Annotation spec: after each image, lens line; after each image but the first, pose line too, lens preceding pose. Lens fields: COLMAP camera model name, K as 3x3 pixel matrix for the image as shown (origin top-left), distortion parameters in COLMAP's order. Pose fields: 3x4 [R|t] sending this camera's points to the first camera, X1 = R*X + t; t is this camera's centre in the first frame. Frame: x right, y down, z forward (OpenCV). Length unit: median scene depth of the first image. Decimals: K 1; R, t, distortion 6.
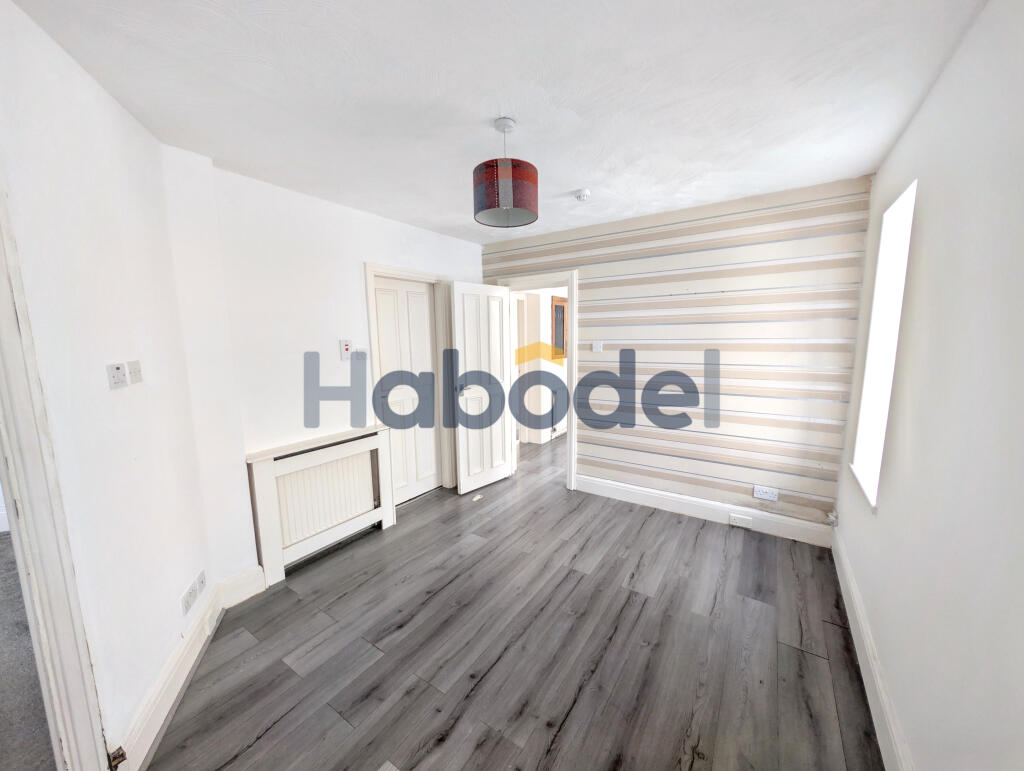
lens RADIAL K [[390.5, 0, 513.5], [0, 390.5, 386.2], [0, 0, 1]] dist [-0.001201, -0.000167]
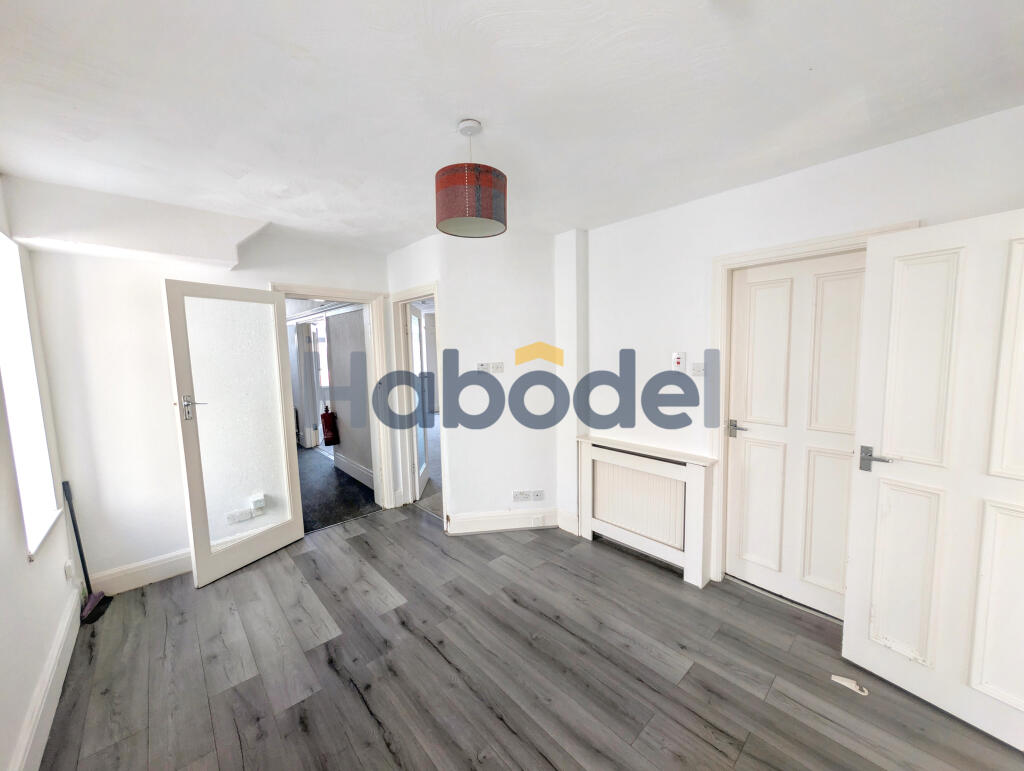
lens RADIAL K [[390.5, 0, 514.5], [0, 390.5, 388.7], [0, 0, 1]] dist [-0.001201, -0.000167]
pose [[-0.240924, 0.115025, -0.963704, 0.810265], [-0.104932, 0.984045, 0.143686, -0.186287], [0.964855, 0.135741, -0.225010, 1.249632]]
